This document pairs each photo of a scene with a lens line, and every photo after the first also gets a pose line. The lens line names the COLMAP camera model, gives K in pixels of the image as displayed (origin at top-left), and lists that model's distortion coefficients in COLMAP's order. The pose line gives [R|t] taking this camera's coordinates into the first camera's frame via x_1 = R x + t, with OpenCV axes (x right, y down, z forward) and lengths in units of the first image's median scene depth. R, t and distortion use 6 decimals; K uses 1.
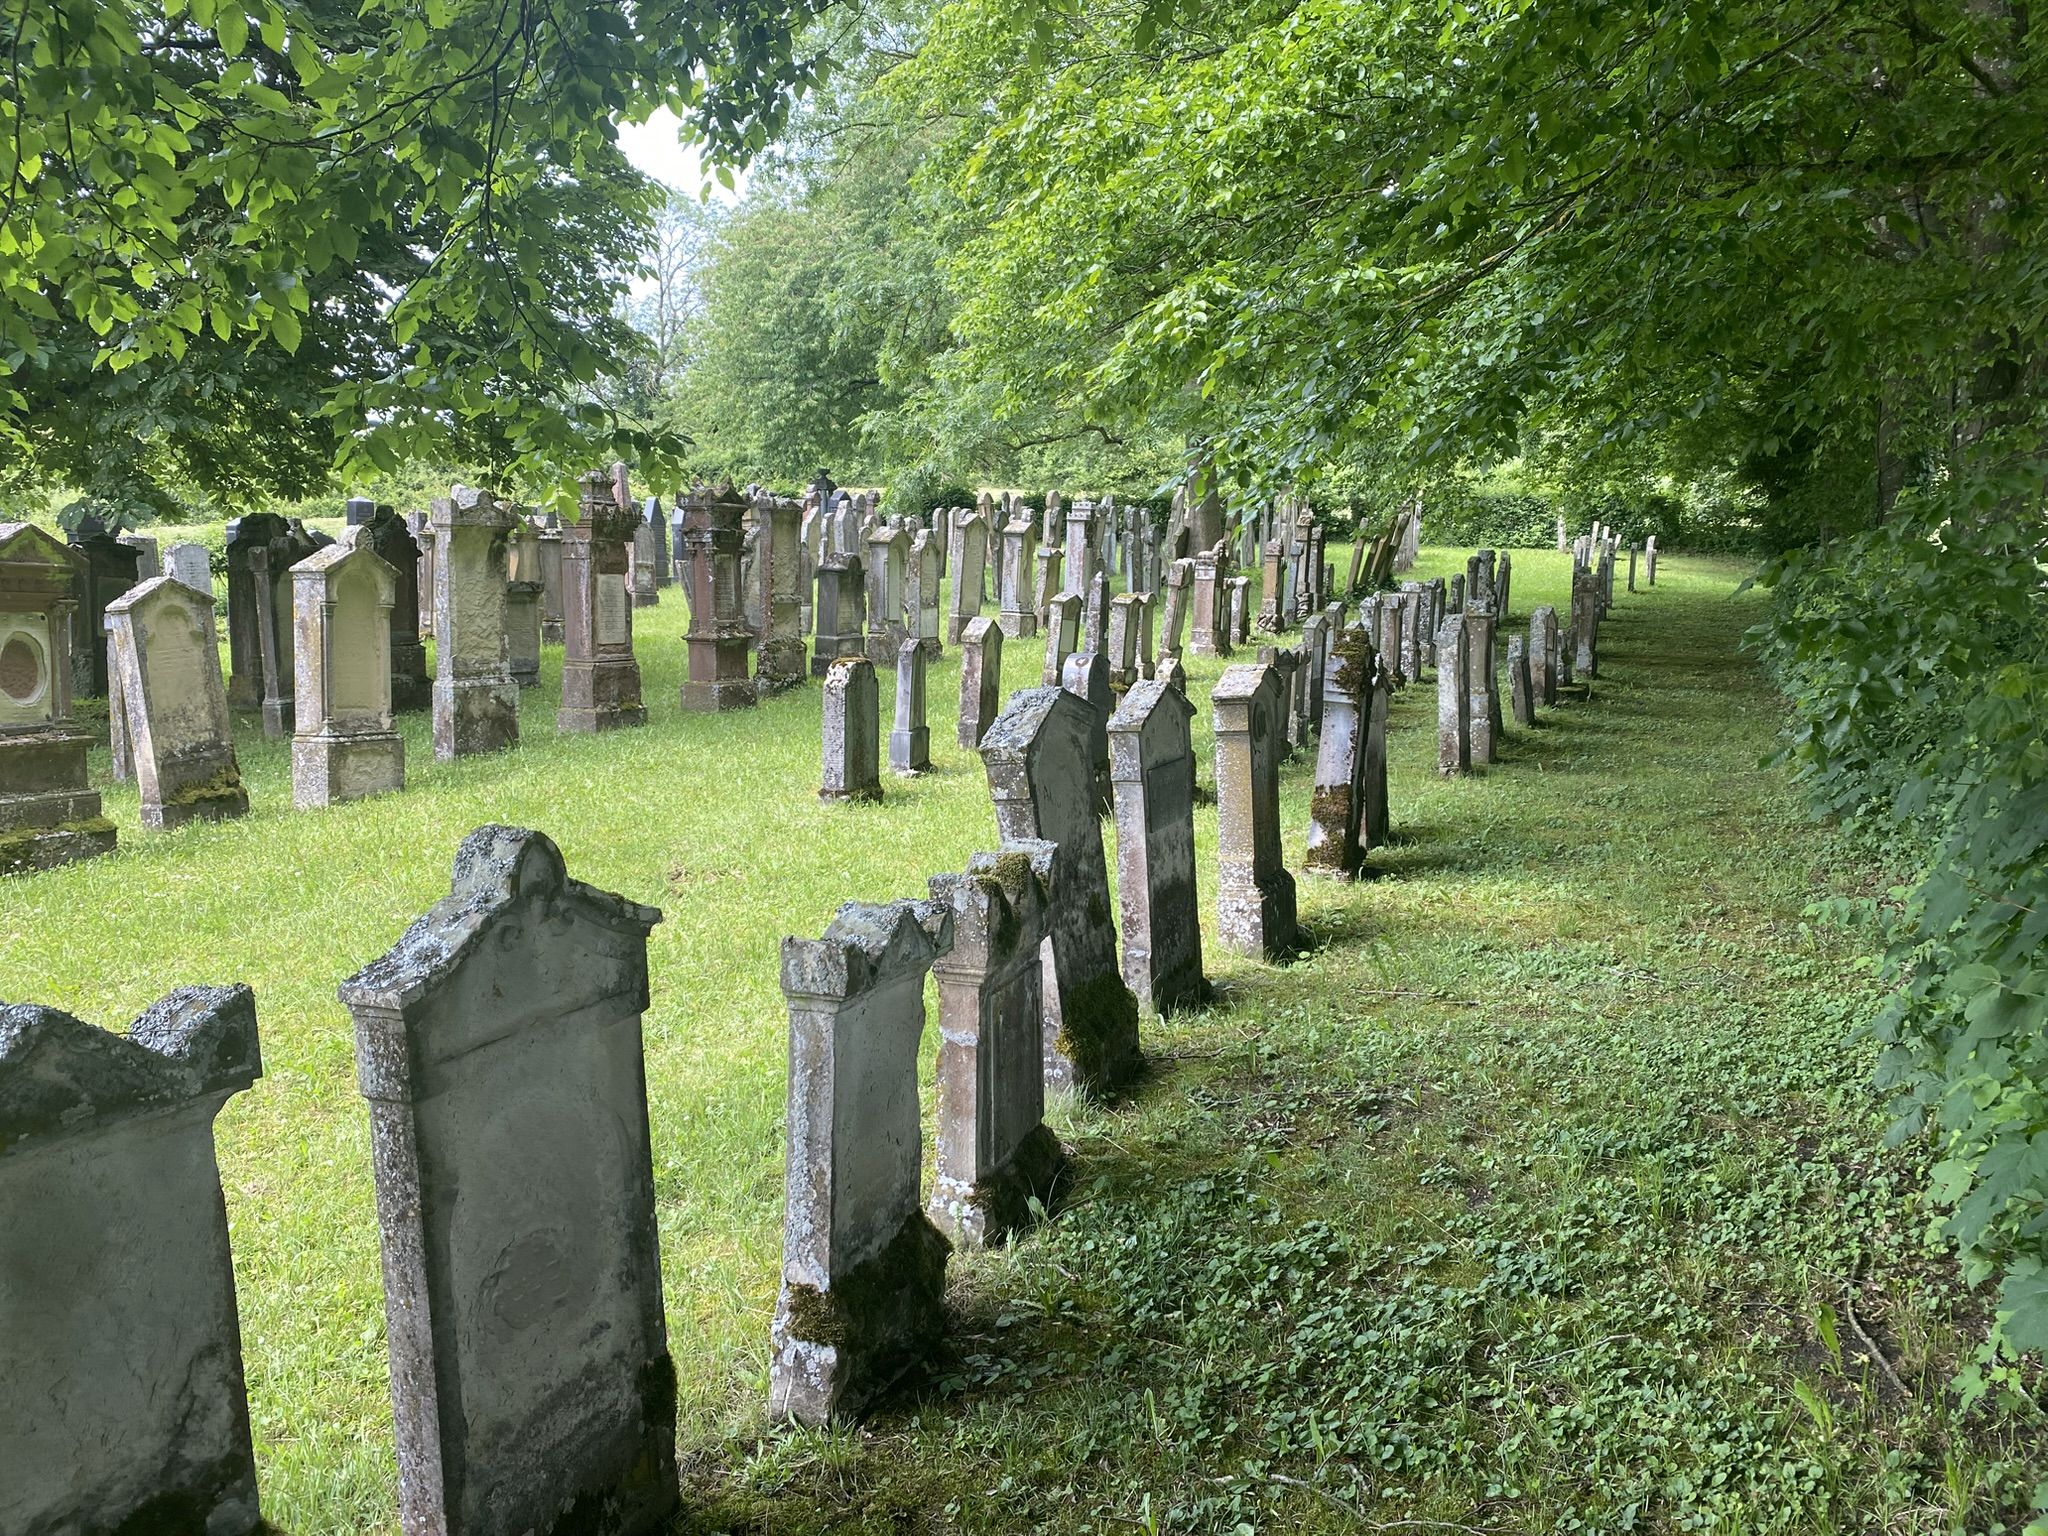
lens RADIAL K [[1544.8, 0, 1029.3], [0, 1544.8, 774.1], [0, 0, 1]] dist [0.028976, -0.022638]
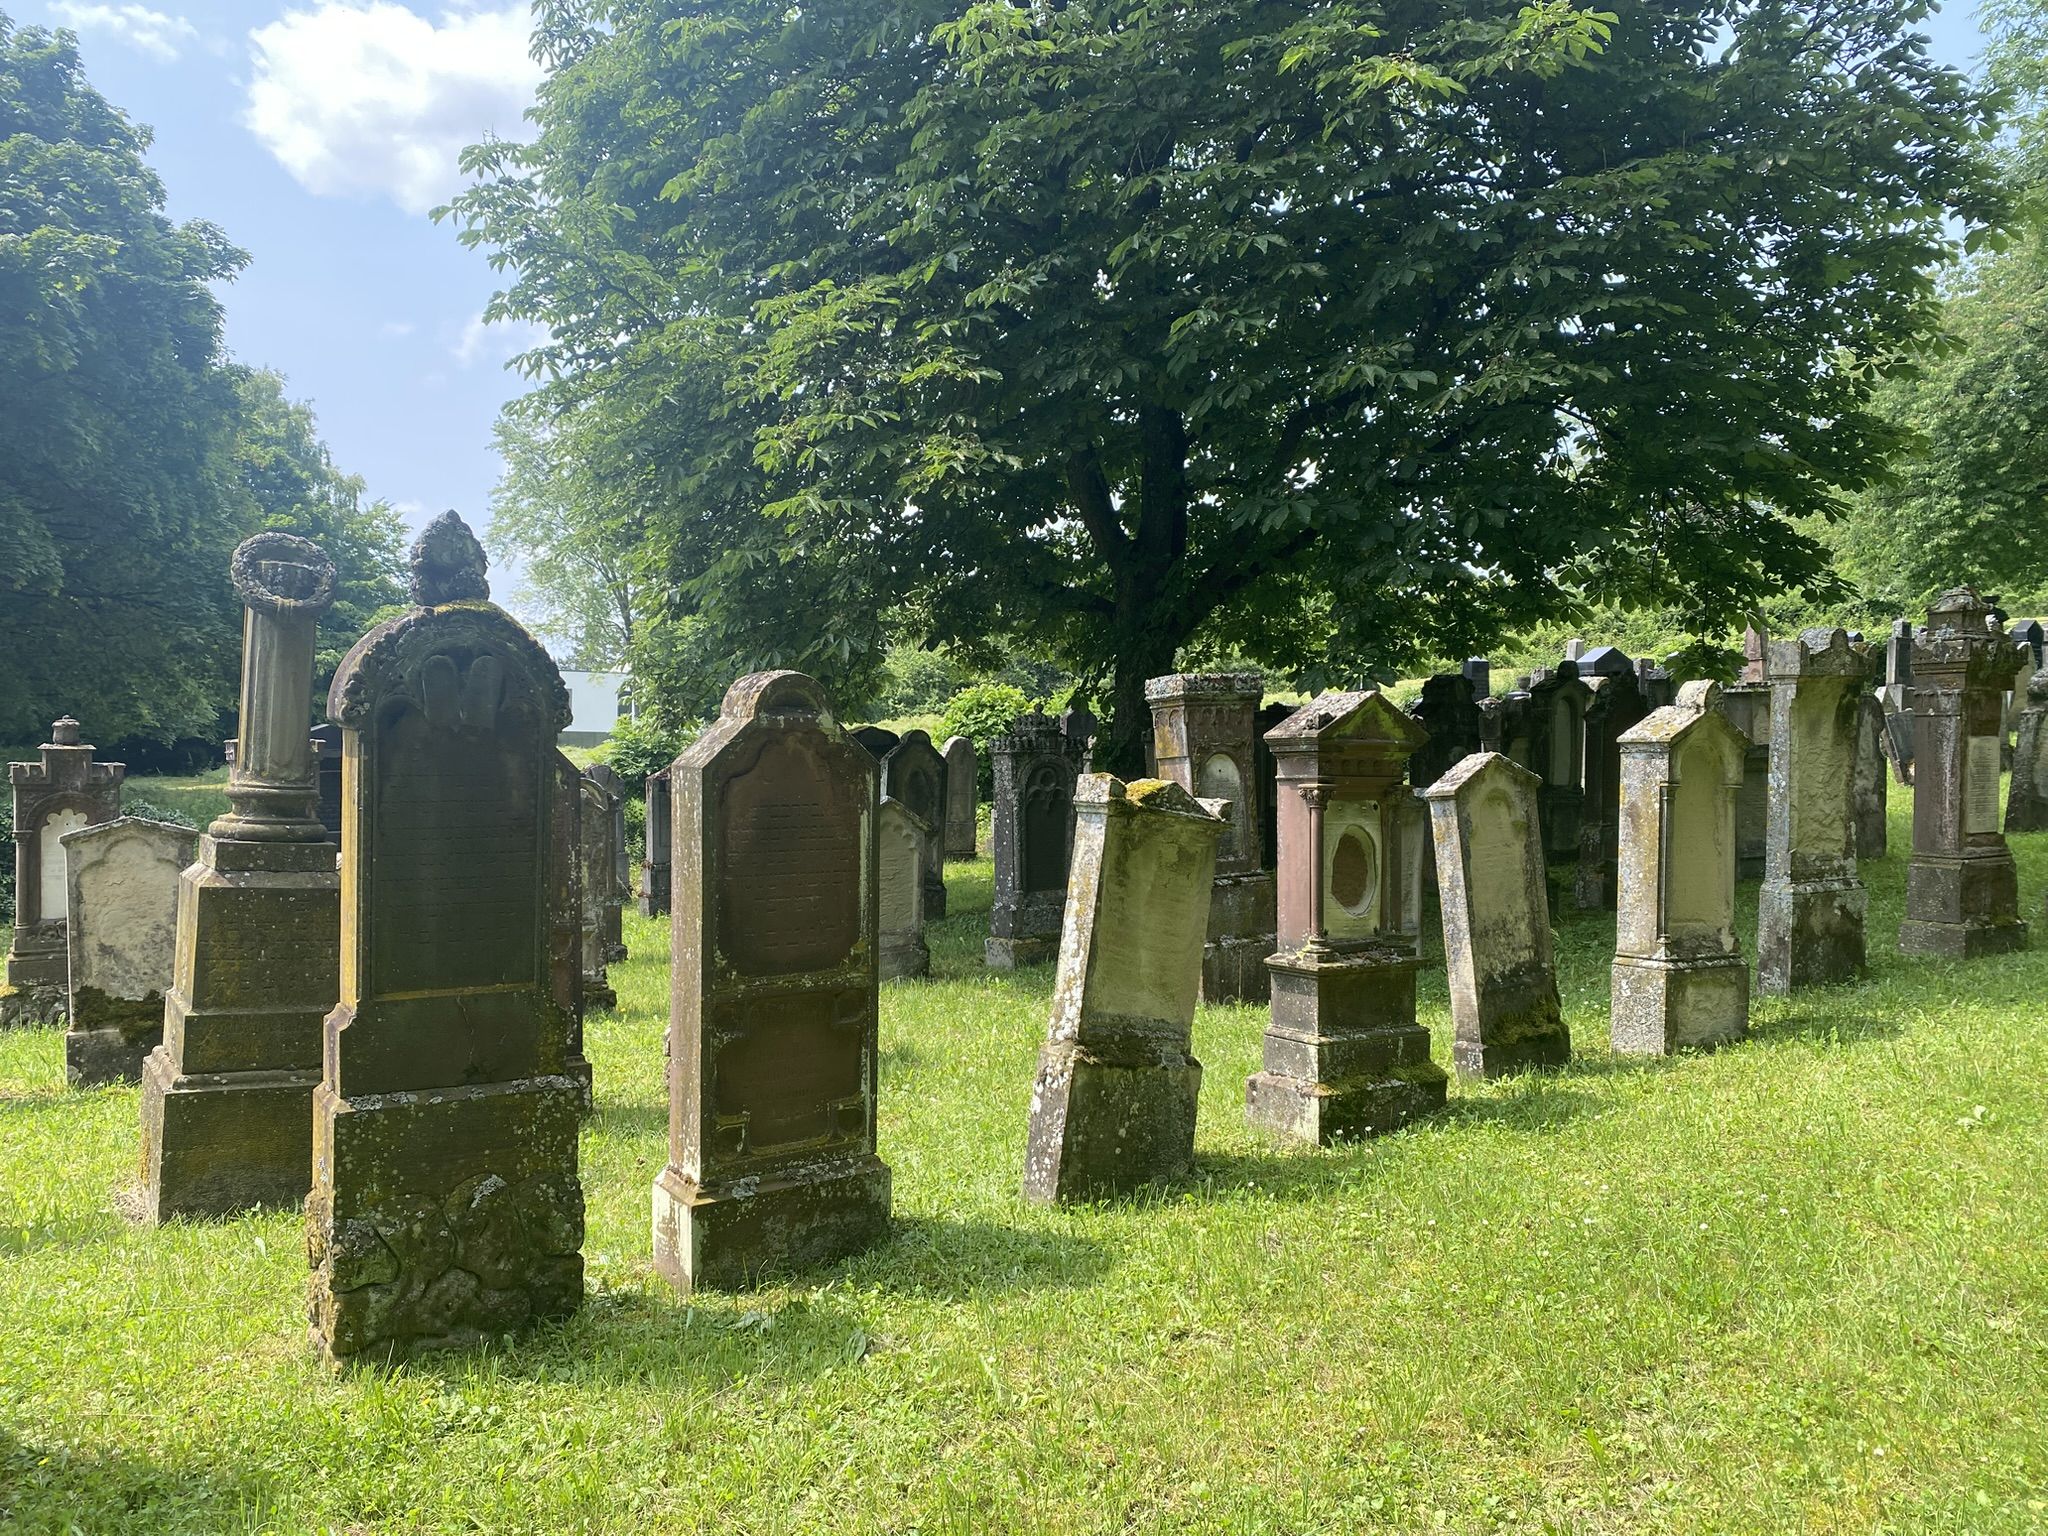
lens RADIAL K [[1544.8, 0, 1021.1], [0, 1544.8, 764.7], [0, 0, 1]] dist [0.028976, -0.022638]
pose [[0.802652, -0.003369, -0.596438, -0.243953], [-0.058980, 0.994635, -0.084991, -0.034916], [0.593524, 0.103396, 0.798147, 0.199699]]
